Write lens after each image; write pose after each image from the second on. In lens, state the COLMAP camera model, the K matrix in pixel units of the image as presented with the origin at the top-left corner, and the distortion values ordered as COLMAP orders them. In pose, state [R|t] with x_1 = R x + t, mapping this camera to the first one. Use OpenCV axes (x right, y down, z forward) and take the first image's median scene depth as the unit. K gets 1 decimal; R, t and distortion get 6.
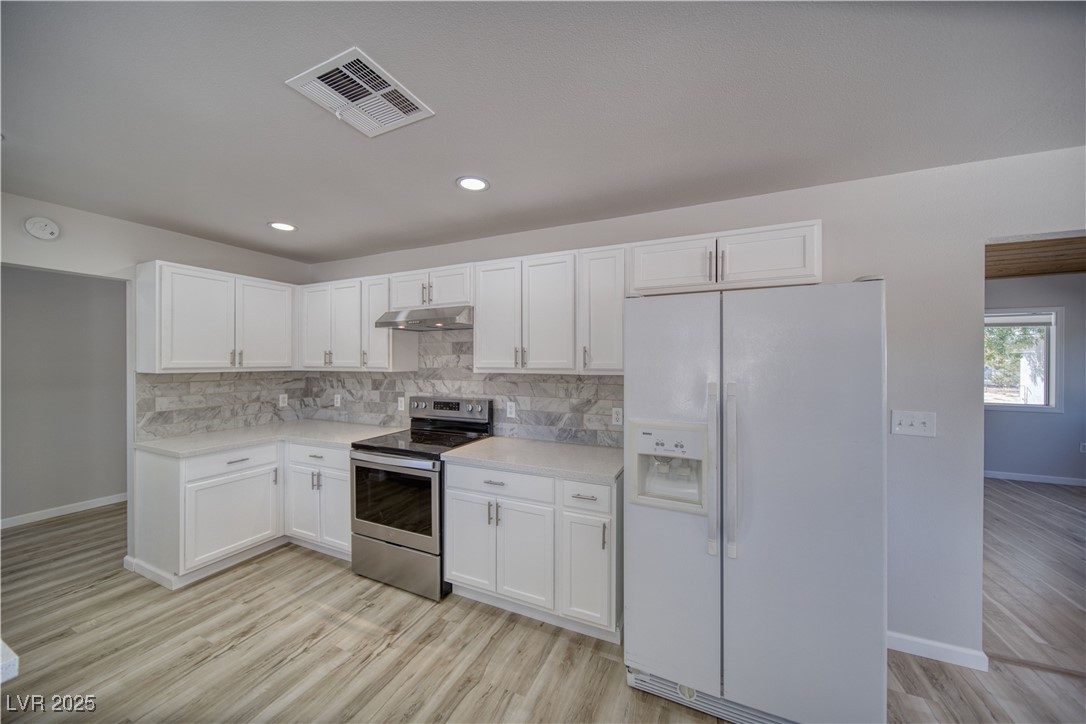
lens RADIAL K [[381.1, 0, 544.4], [0, 381.1, 360.5], [0, 0, 1]] dist [-0.000118, -0.000015]
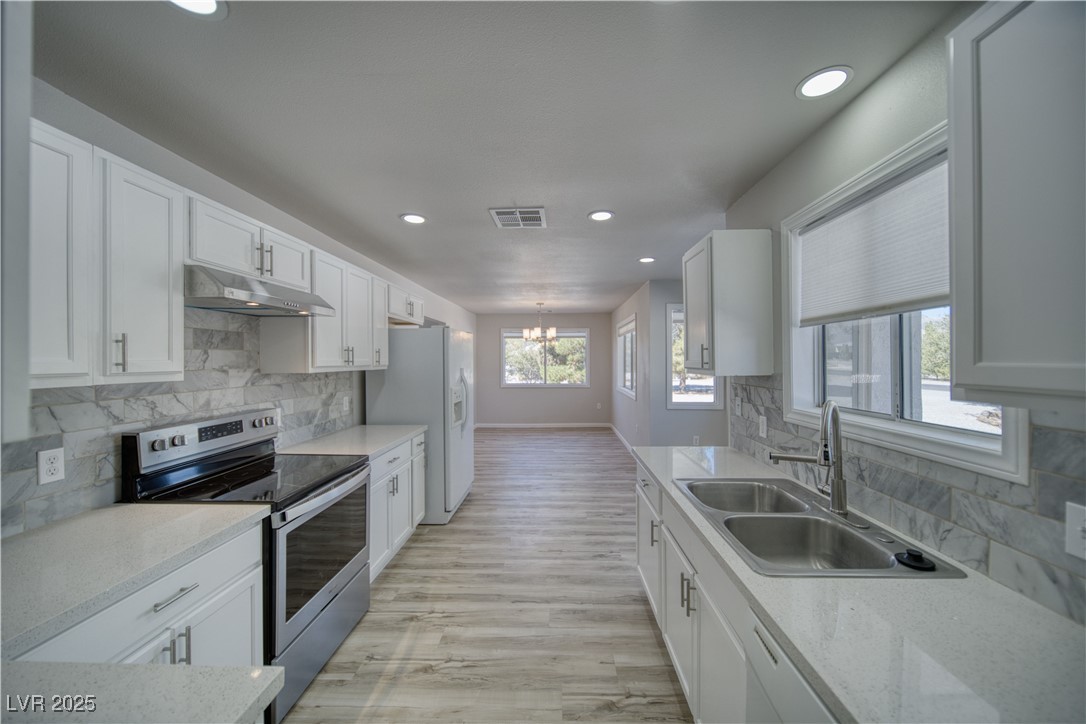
lens RADIAL K [[381.1, 0, 548.1], [0, 381.1, 359.3], [0, 0, 1]] dist [-0.000118, -0.000015]
pose [[-0.384040, 0.002507, 0.923313, -1.166728], [0.004069, 0.999991, -0.001023, 0.004307], [-0.923308, 0.003364, -0.384047, 0.823060]]
